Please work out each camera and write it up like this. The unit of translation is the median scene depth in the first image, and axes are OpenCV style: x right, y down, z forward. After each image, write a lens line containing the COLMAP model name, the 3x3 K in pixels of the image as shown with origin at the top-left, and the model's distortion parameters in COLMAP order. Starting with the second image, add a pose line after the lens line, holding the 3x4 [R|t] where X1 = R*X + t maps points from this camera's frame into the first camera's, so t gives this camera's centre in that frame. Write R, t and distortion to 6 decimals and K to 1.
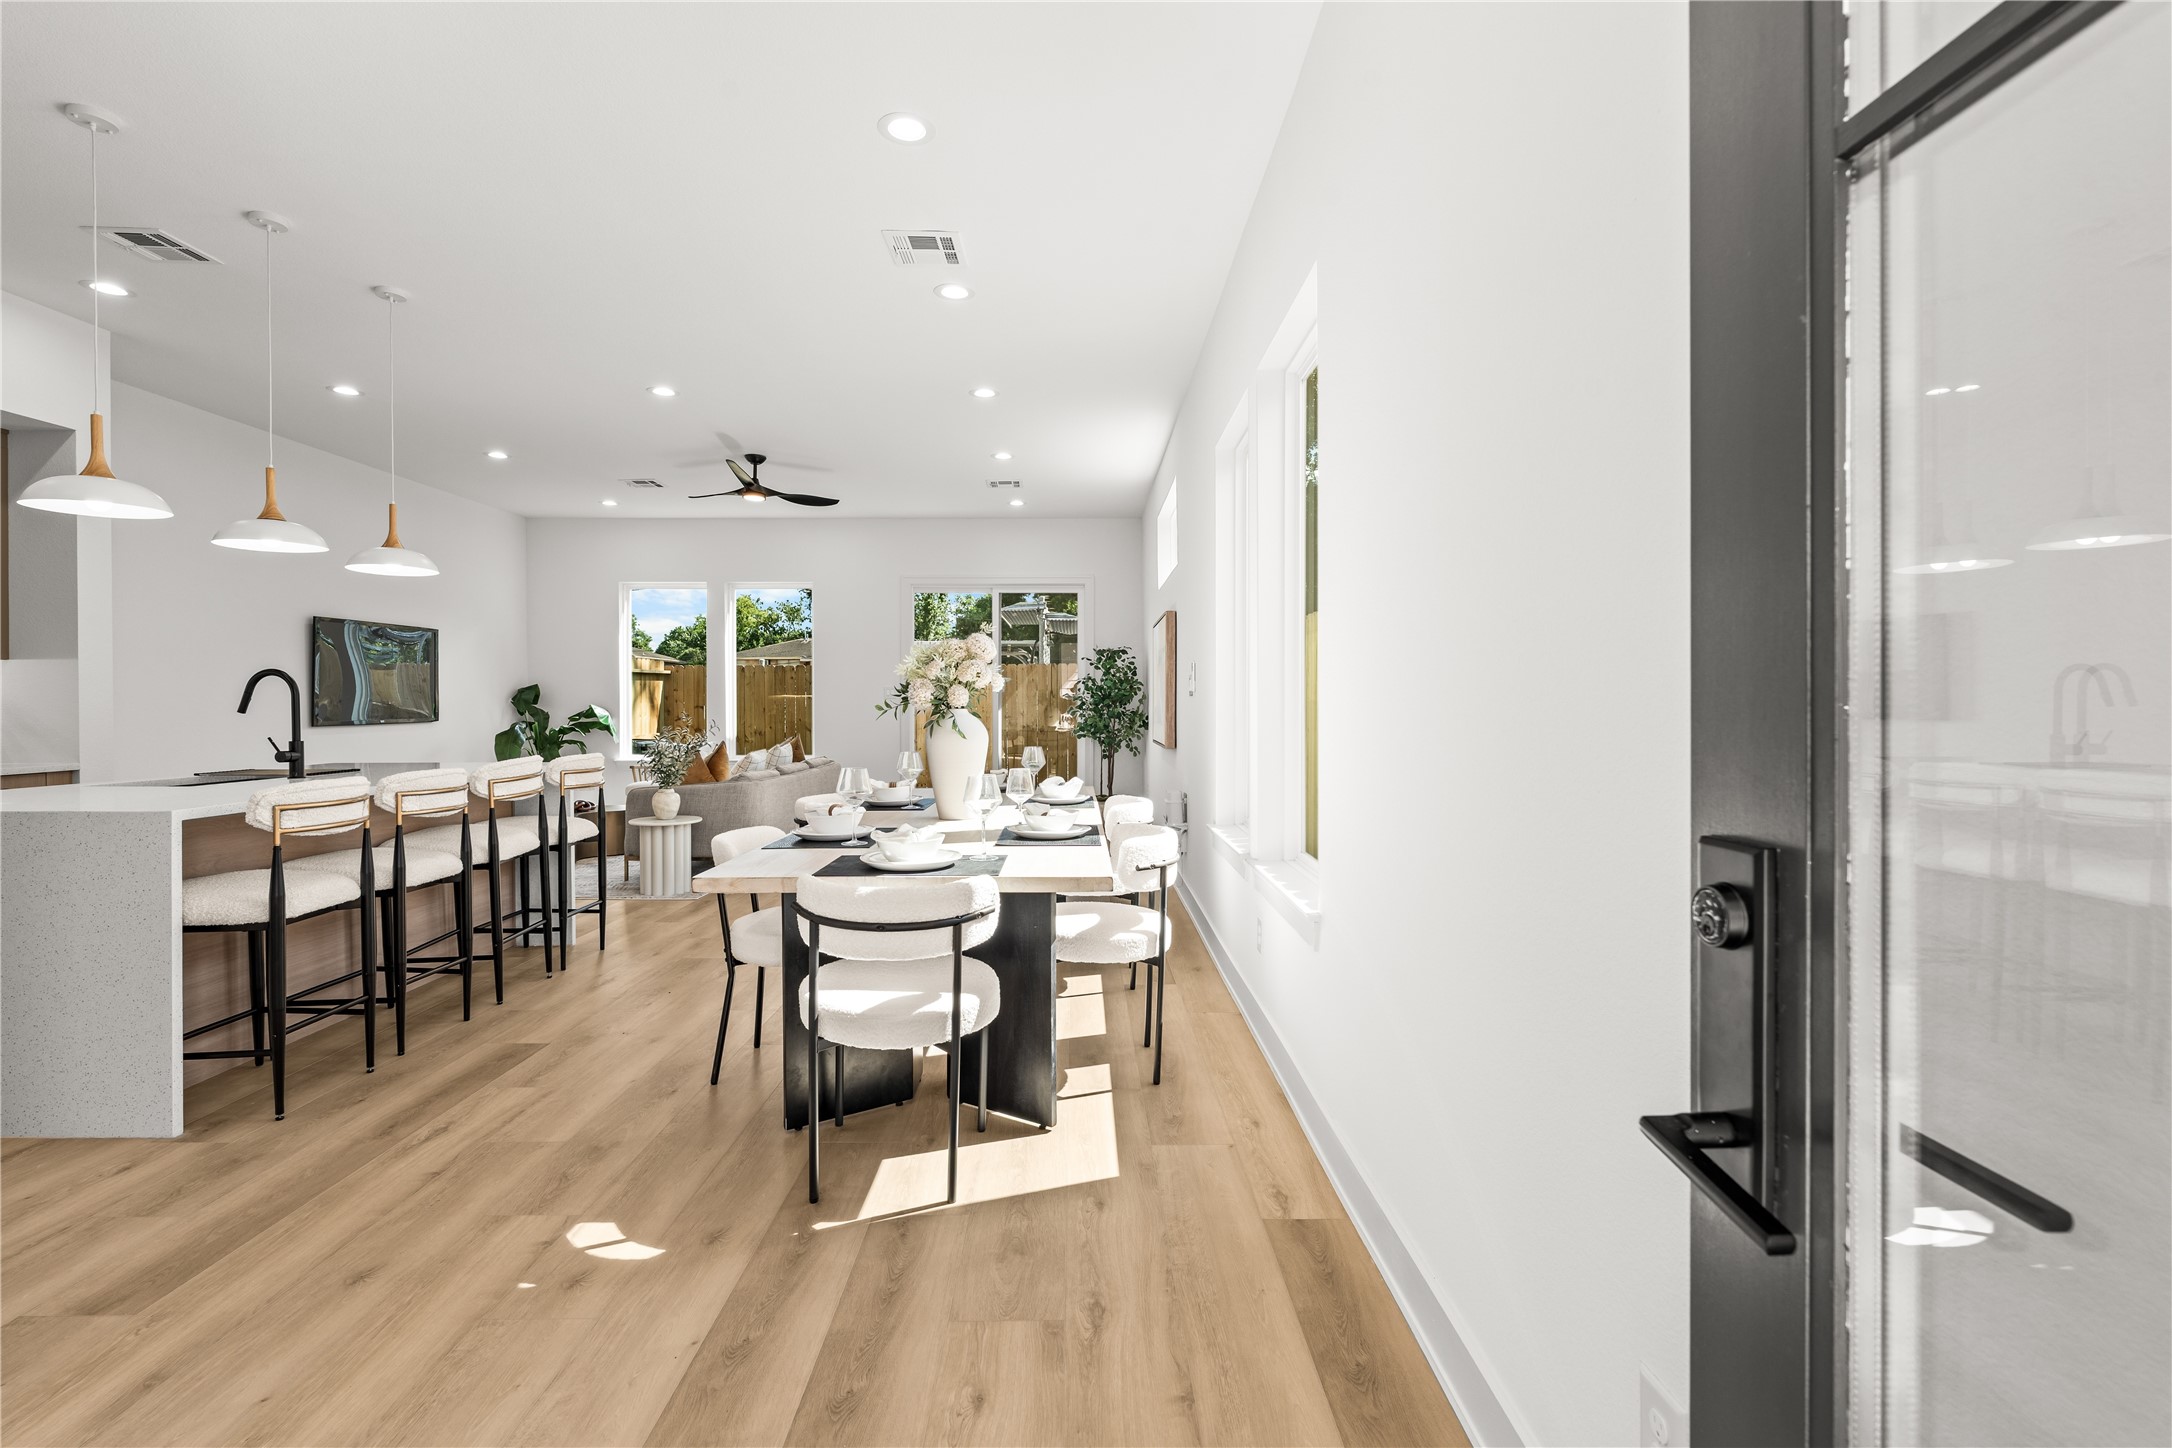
lens RADIAL K [[978.8, 0, 1092.7], [0, 978.8, 708.0], [0, 0, 1]] dist [-0.007147, 0.002646]
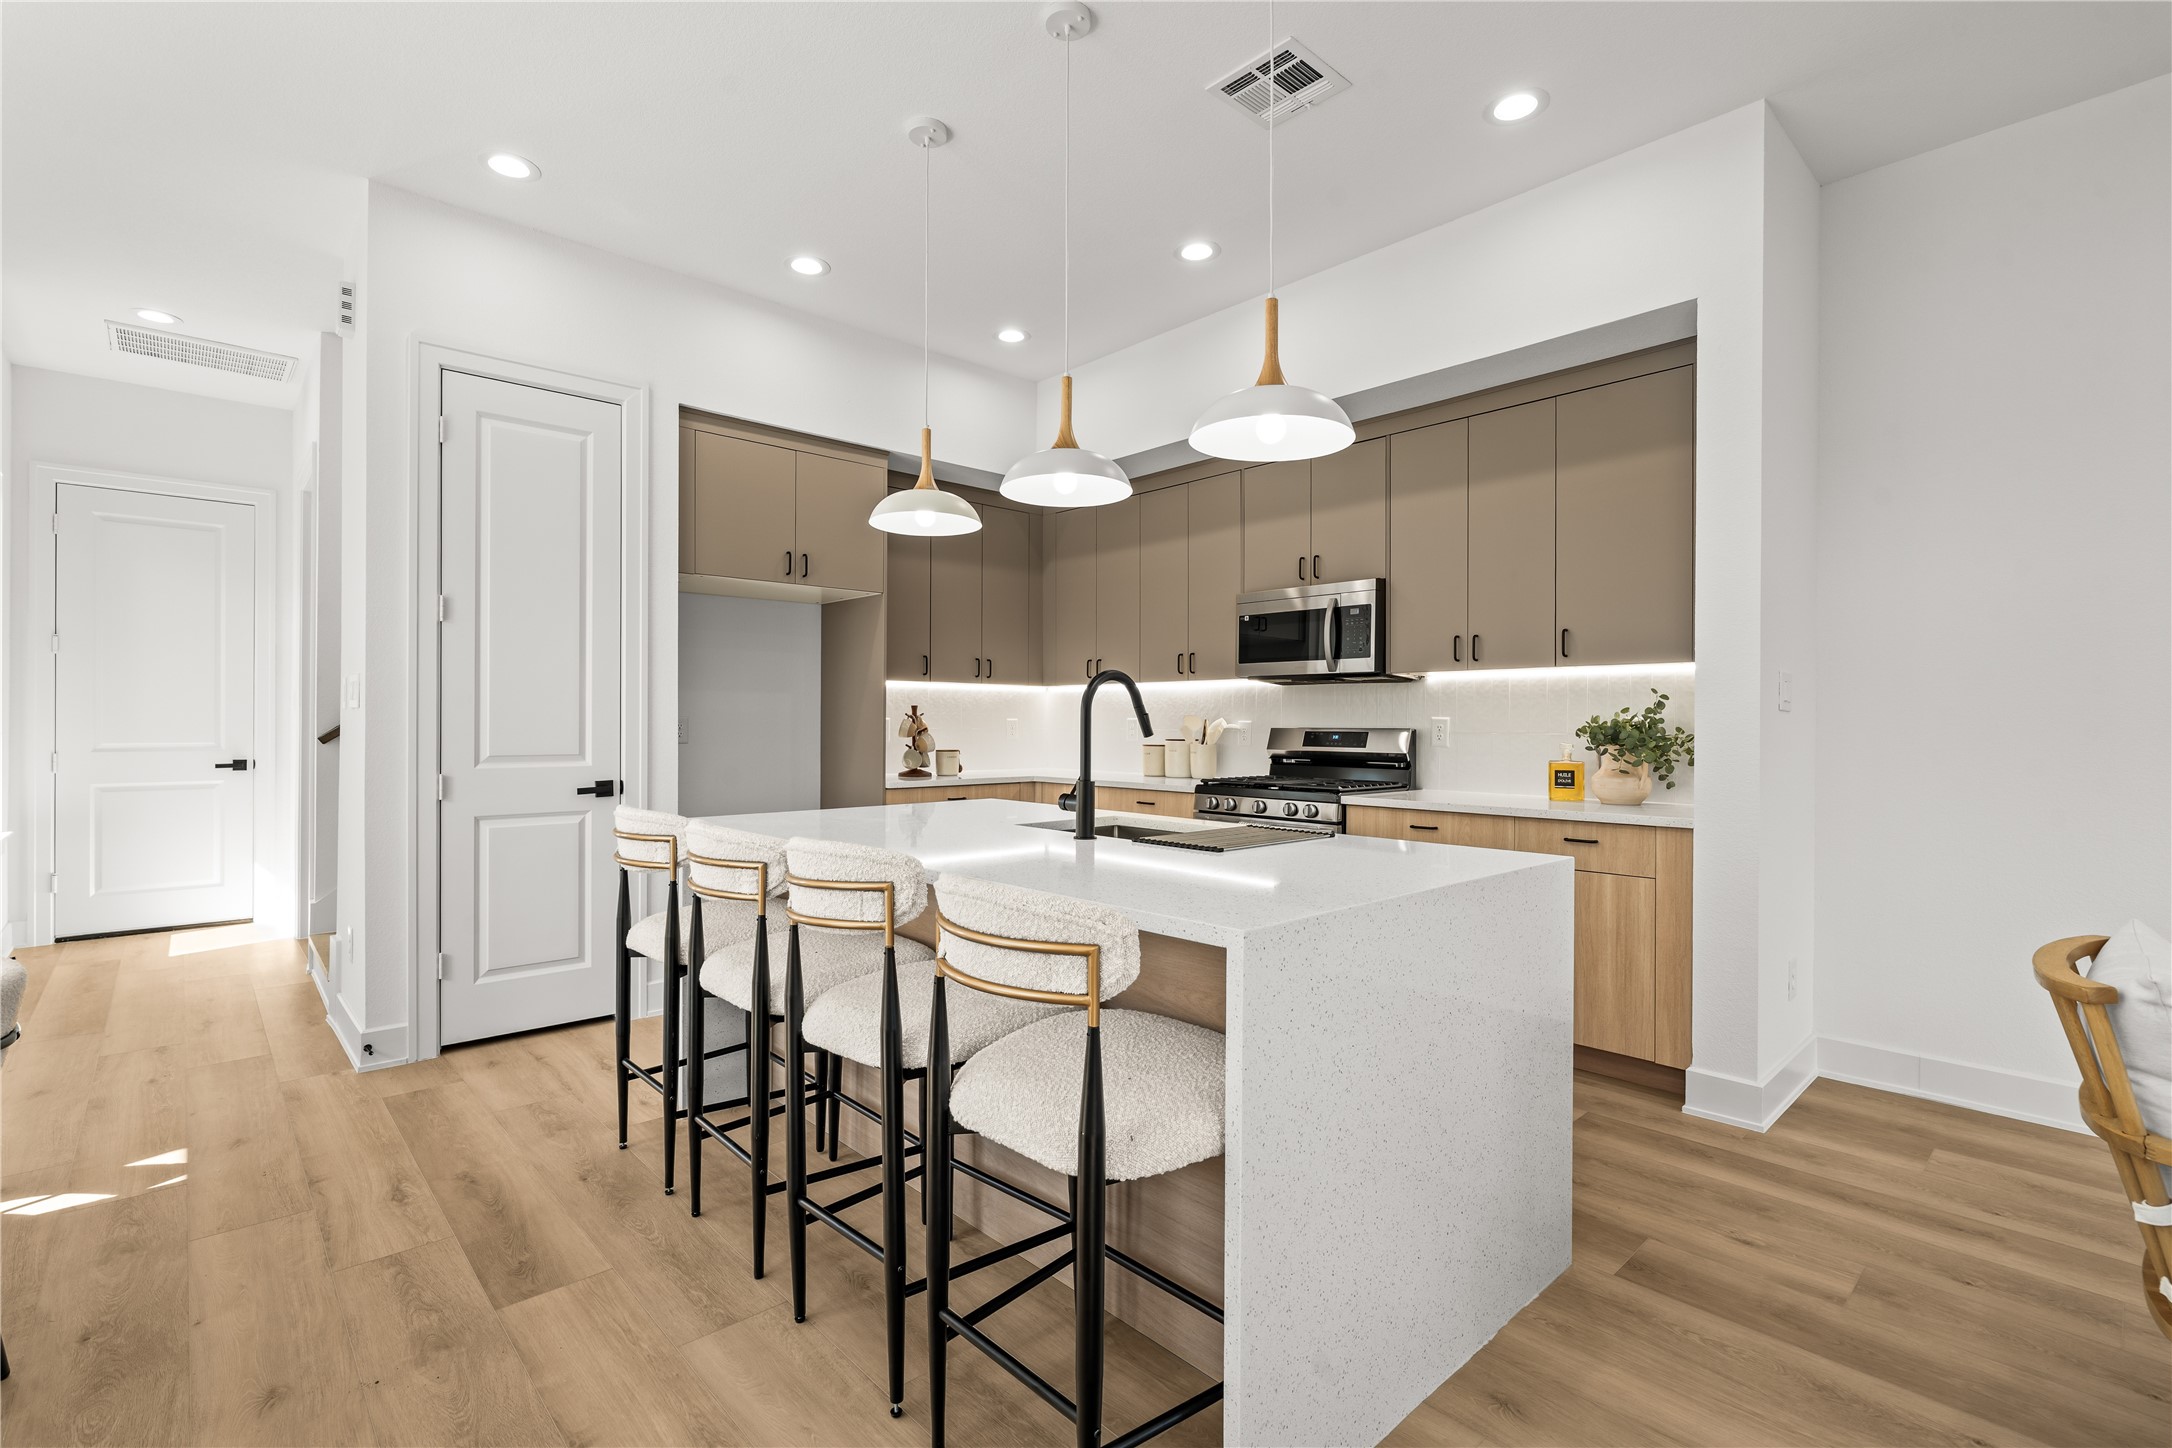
lens RADIAL K [[978.8, 0, 1087.3], [0, 978.8, 723.2], [0, 0, 1]] dist [-0.007147, 0.002646]
pose [[-0.745609, -0.000596, -0.666384, -0.193876], [-0.006503, 0.999958, 0.006382, -0.003988], [0.666352, 0.009092, -0.745581, 0.744274]]
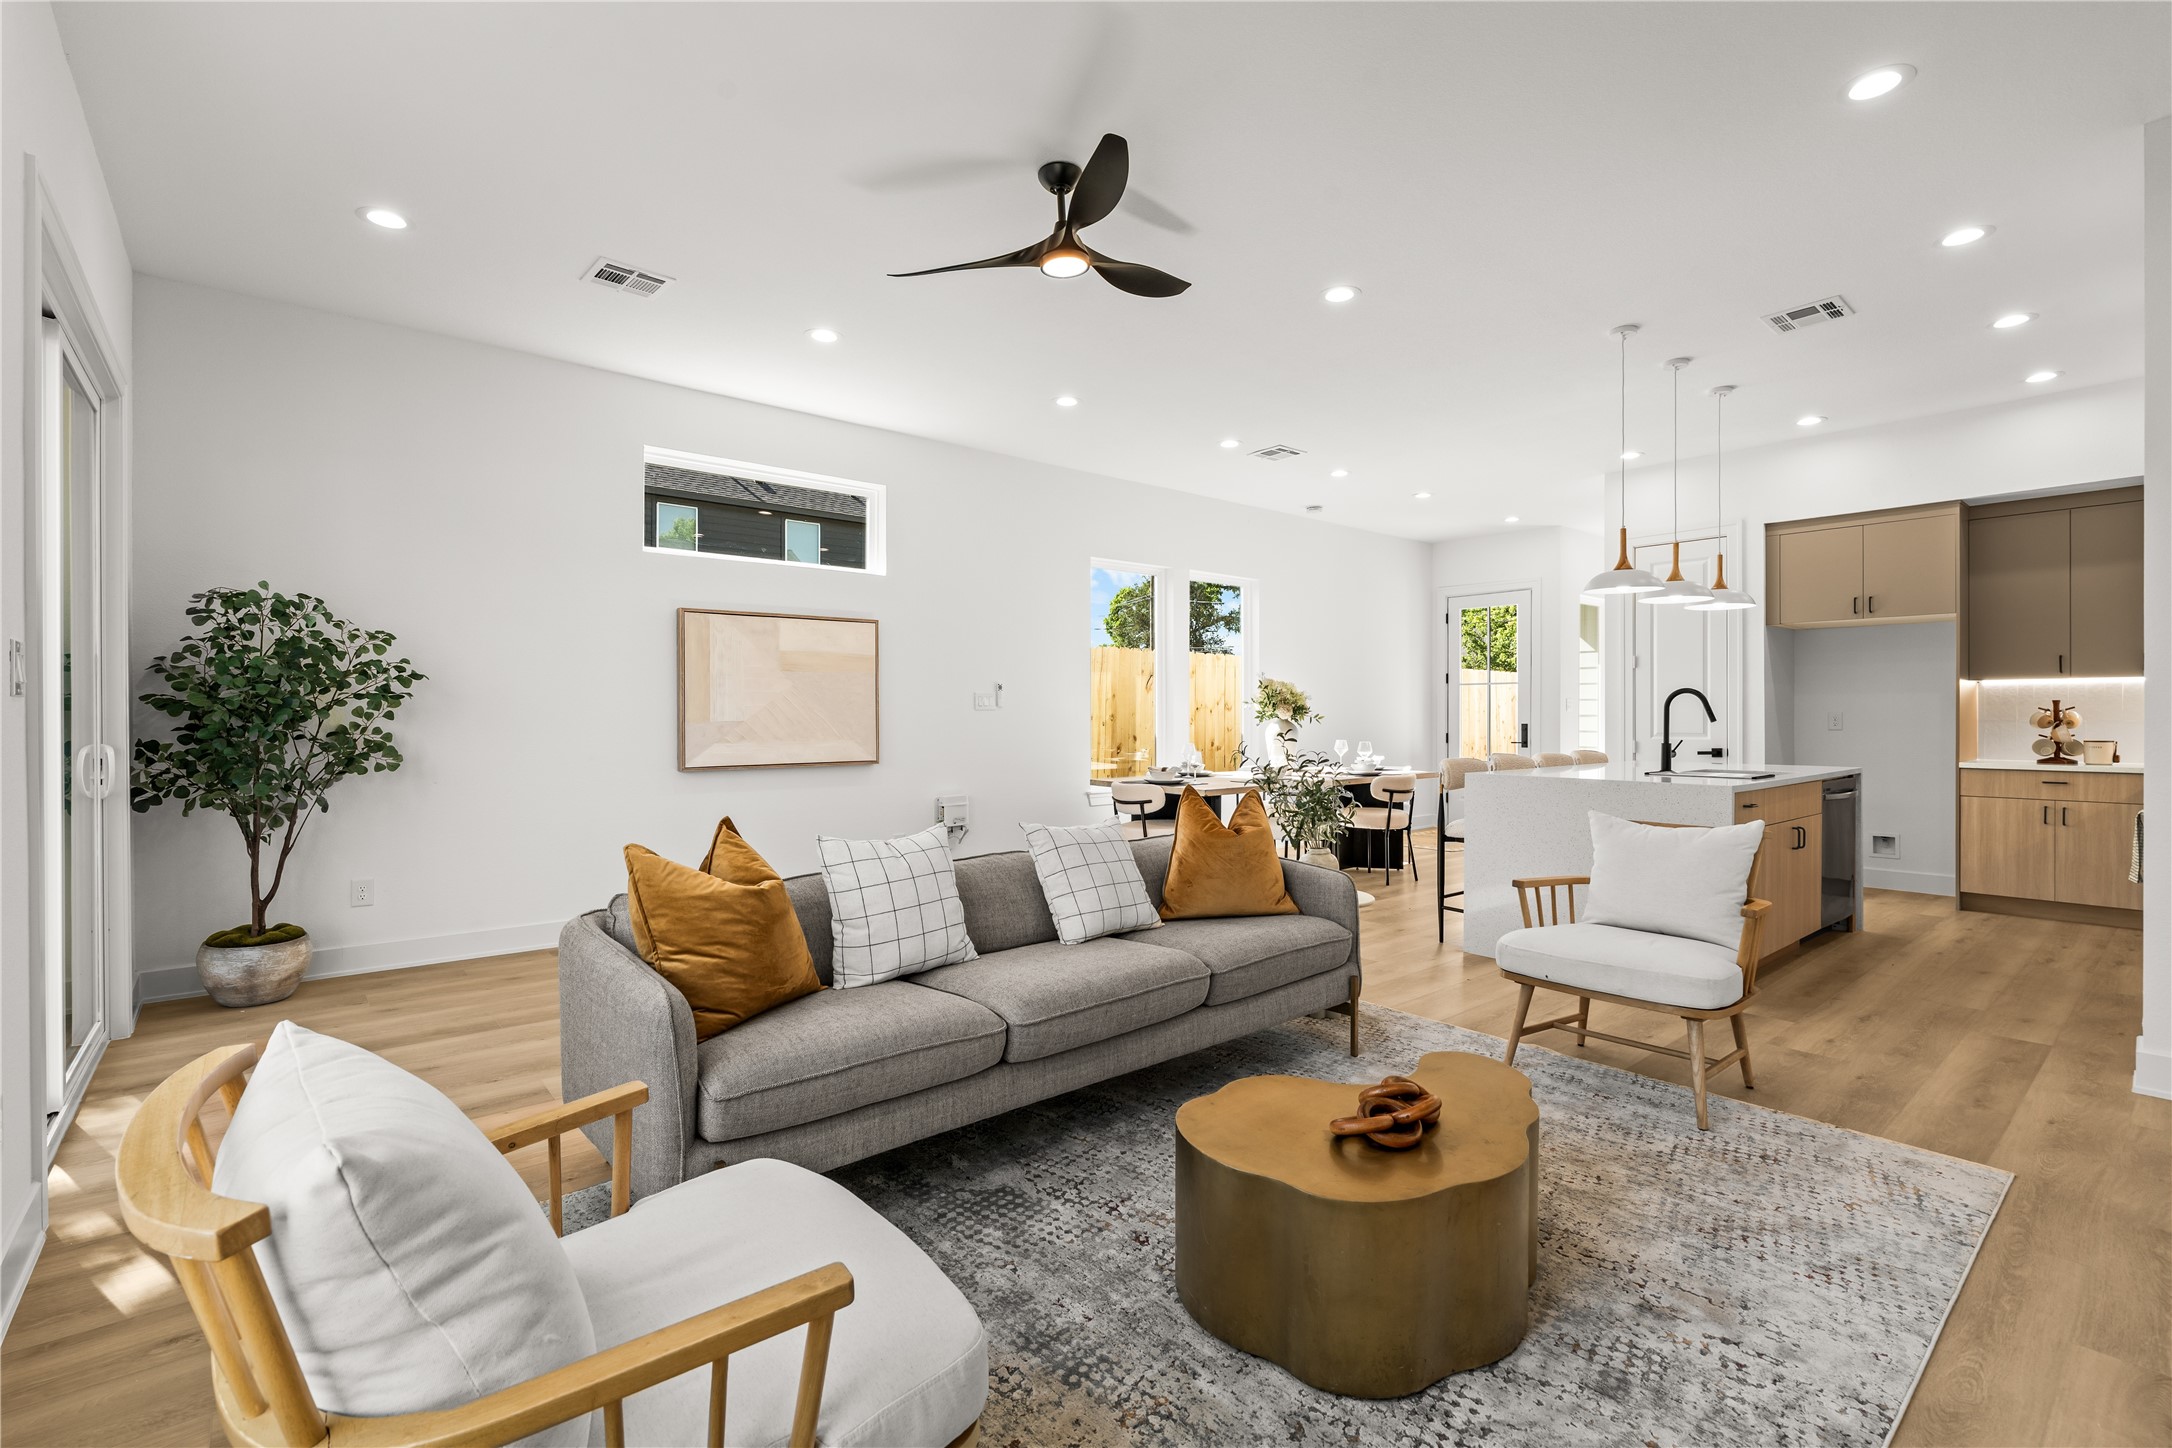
lens RADIAL K [[978.8, 0, 1086.1], [0, 978.8, 717.8], [0, 0, 1]] dist [-0.007147, 0.002646]
pose [[-0.631877, 0.000686, 0.775068, -0.675622], [0.006227, 0.999972, 0.004192, -0.005288], [-0.775044, 0.007475, -0.631864, 1.227865]]
